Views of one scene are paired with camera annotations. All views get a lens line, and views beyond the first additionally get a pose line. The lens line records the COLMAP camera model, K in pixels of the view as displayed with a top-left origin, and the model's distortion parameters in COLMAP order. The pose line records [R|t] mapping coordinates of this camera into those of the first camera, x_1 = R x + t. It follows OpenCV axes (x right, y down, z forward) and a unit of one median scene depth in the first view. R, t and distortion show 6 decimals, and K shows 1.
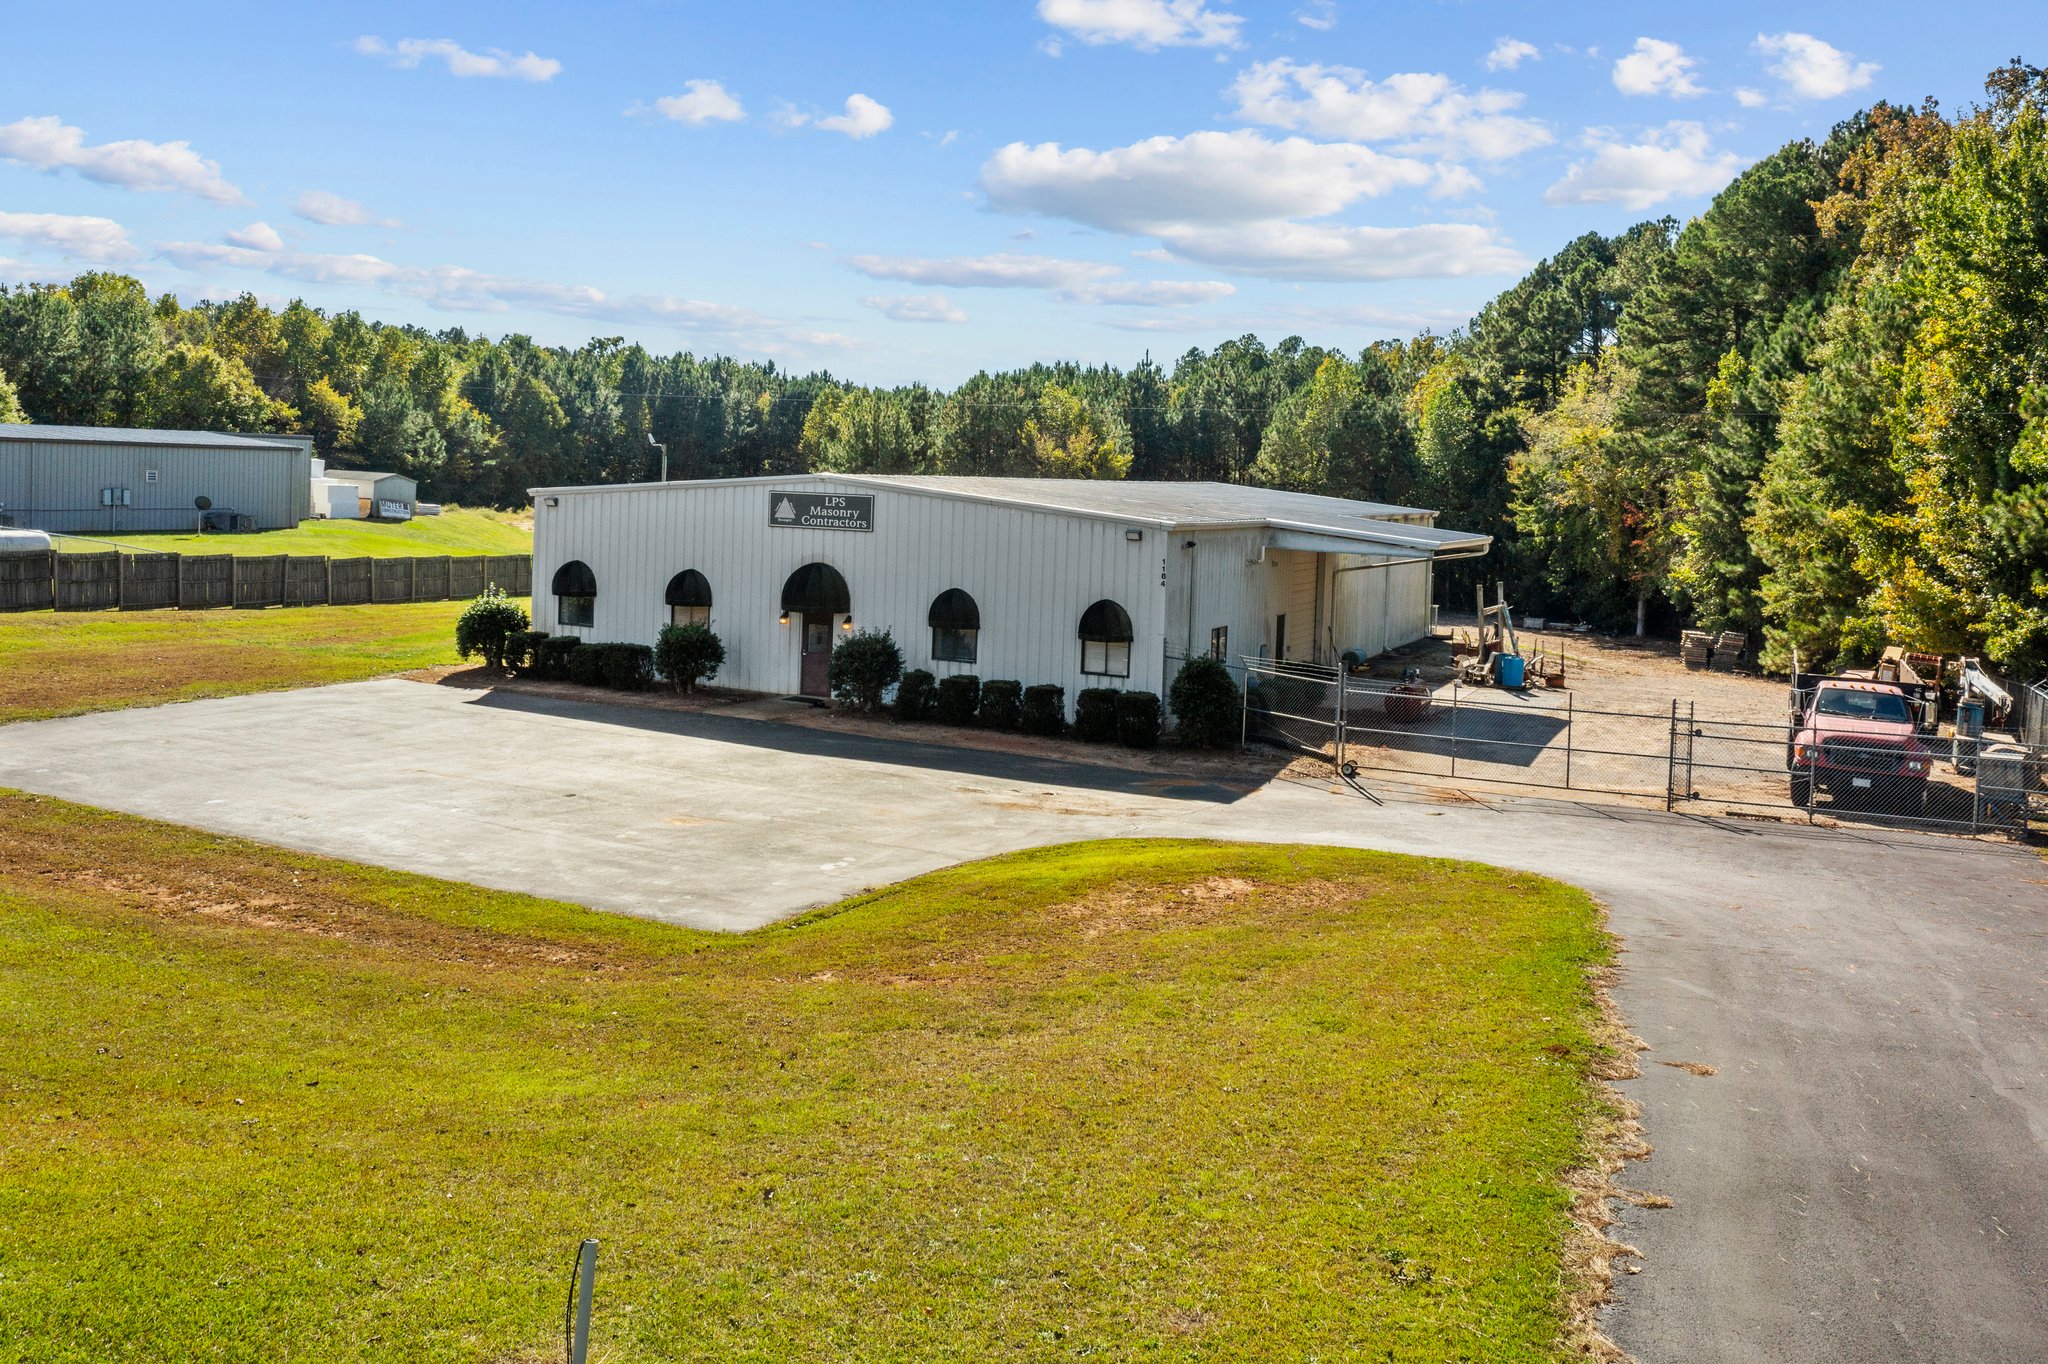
lens RADIAL K [[1694.3, 0, 1011.5], [0, 1694.3, 513.8], [0, 0, 1]] dist [-0.013014, 0.008388]
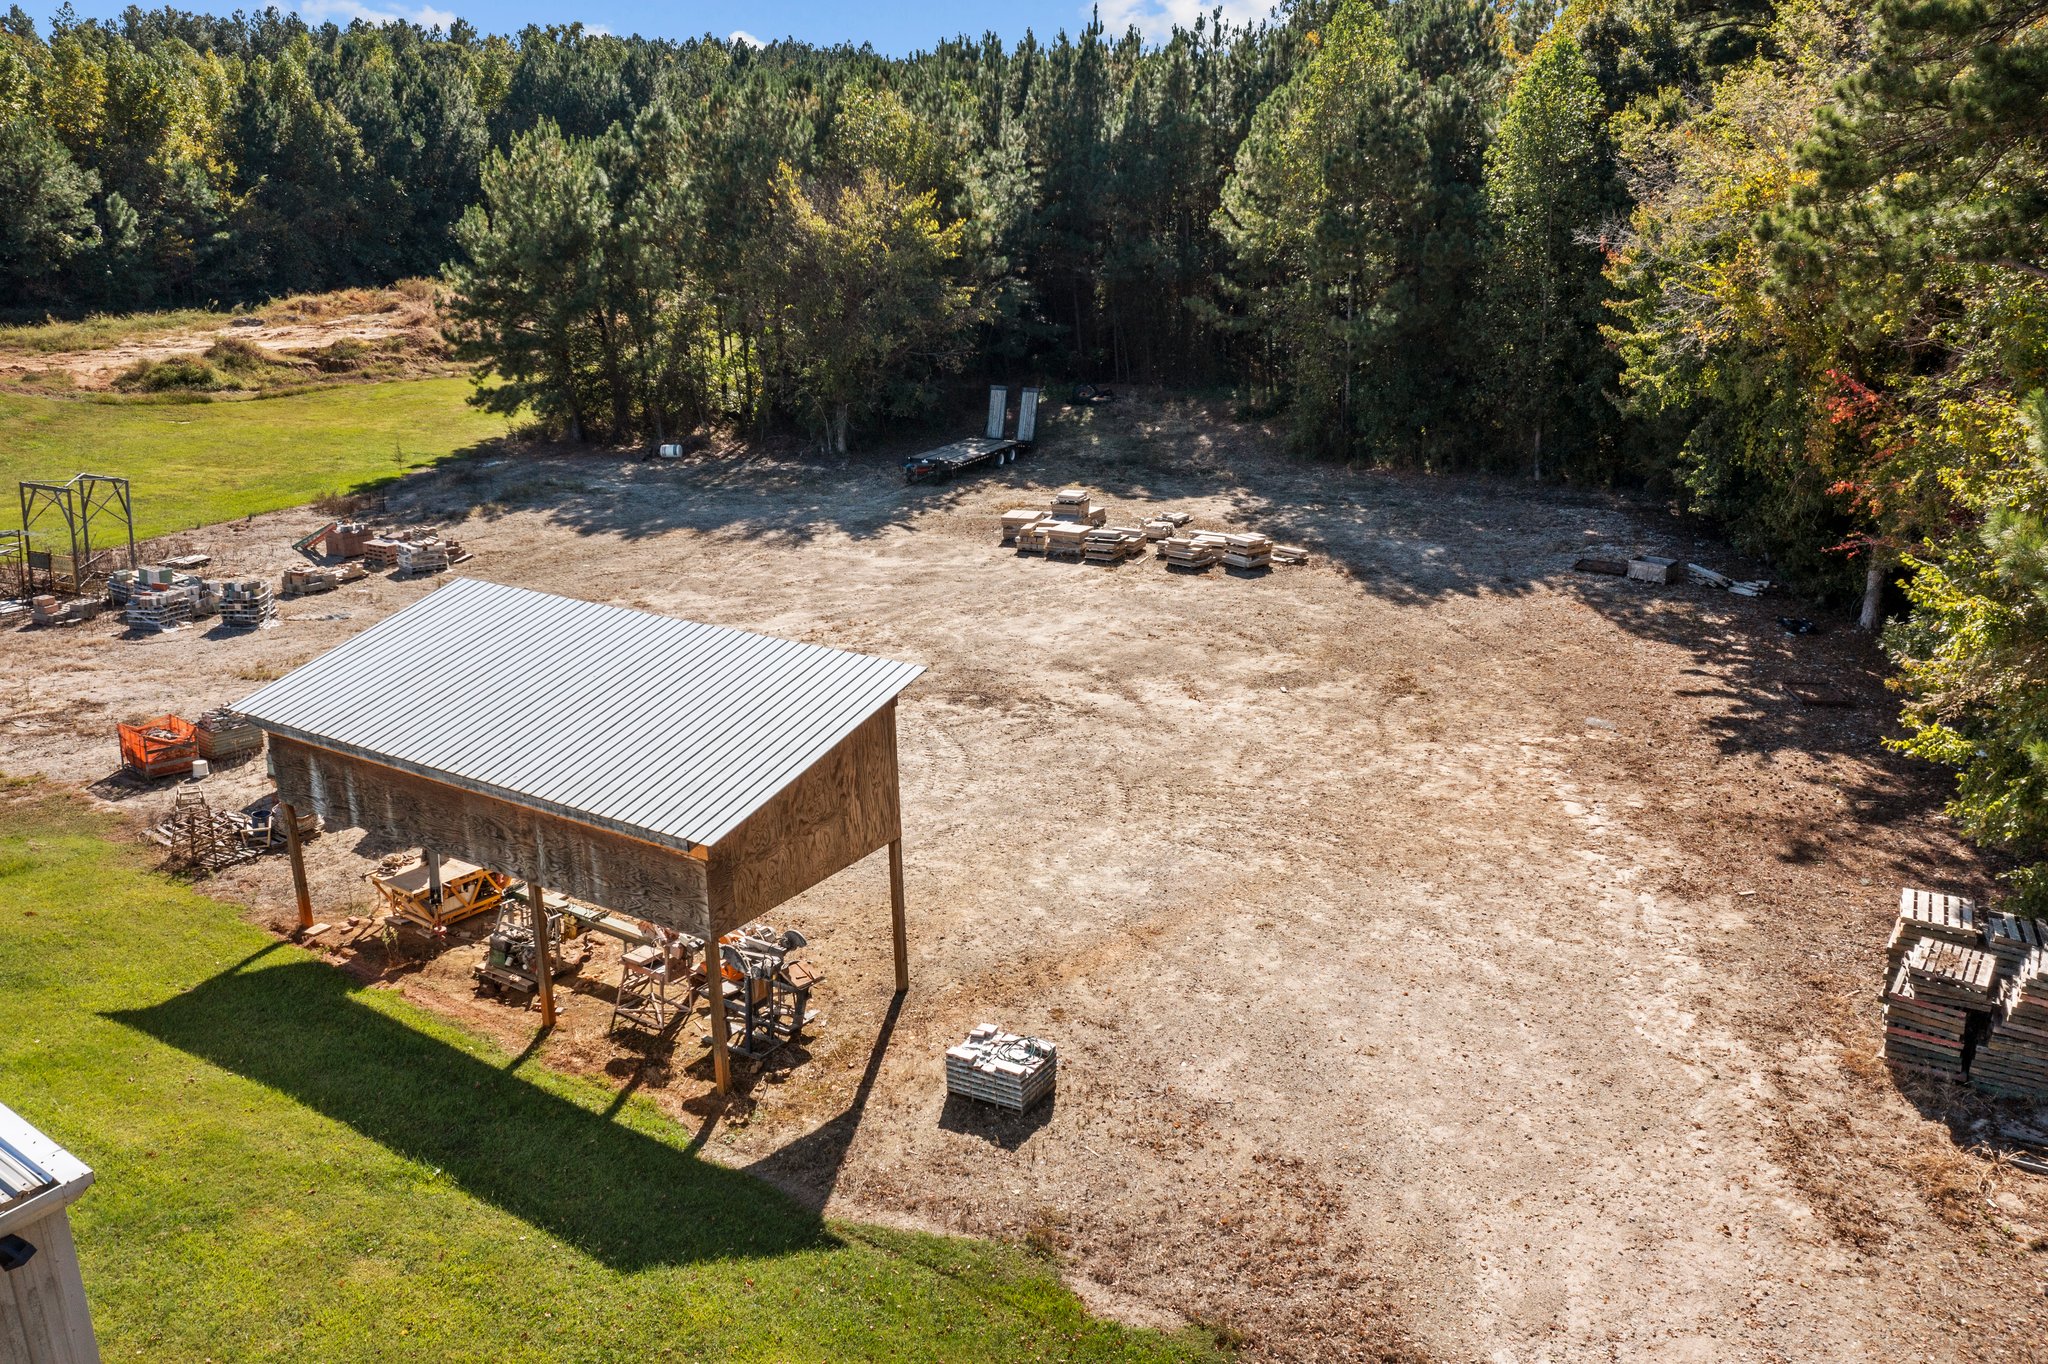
lens RADIAL K [[1655.1, 0, 1024.0], [0, 1655.1, 682.0], [0, 0, 1]] dist [-0.004225, 0.007197]
pose [[0.985066, 0.000267, -0.172179, 0.285959], [0.049859, 0.956711, 0.286739, -0.067061], [0.164802, -0.291041, 0.942409, 0.687833]]
